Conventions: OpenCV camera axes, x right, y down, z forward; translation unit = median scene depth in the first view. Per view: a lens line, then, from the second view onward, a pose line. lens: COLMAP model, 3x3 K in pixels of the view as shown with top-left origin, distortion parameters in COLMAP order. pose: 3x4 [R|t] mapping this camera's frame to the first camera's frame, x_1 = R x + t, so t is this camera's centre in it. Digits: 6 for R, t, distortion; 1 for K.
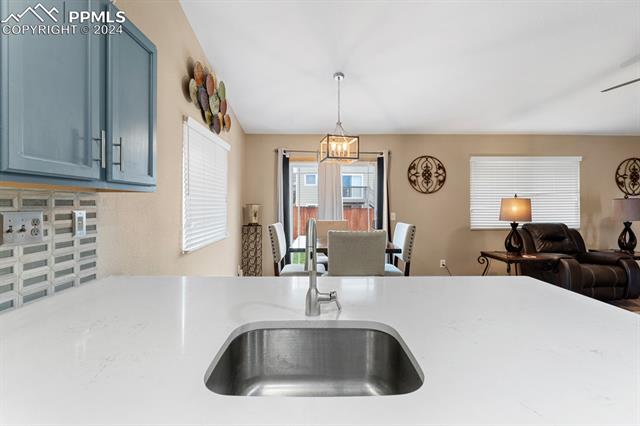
lens RADIAL K [[282.5, 0, 319.2], [0, 282.5, 206.7], [0, 0, 1]] dist [-0.002640, 0.000012]
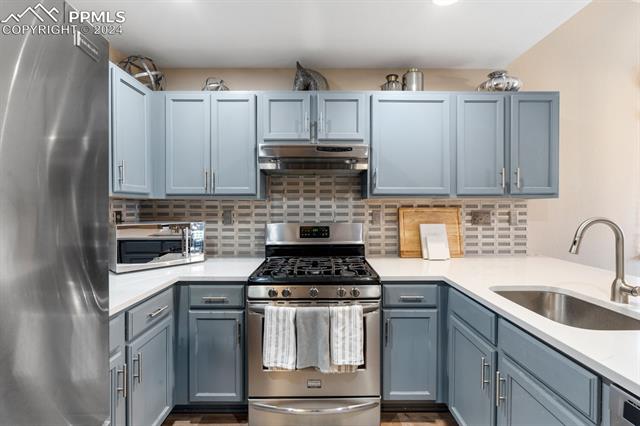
lens RADIAL K [[282.5, 0, 320.6], [0, 282.5, 210.3], [0, 0, 1]] dist [-0.002640, 0.000012]
pose [[-0.000649, 0.008395, -0.999965, 0.296513], [-0.007153, 0.999939, 0.008400, 0.002208], [0.999974, 0.007158, -0.000589, -0.059963]]
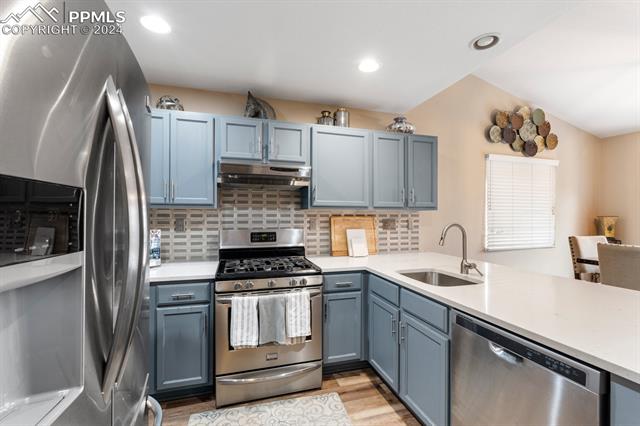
lens RADIAL K [[282.5, 0, 321.7], [0, 282.5, 216.8], [0, 0, 1]] dist [-0.002640, 0.000012]
pose [[0.283246, 0.000680, -0.959047, 0.406275], [-0.009450, 0.999953, -0.002083, 0.002812], [0.959001, 0.009653, 0.283239, -0.127311]]
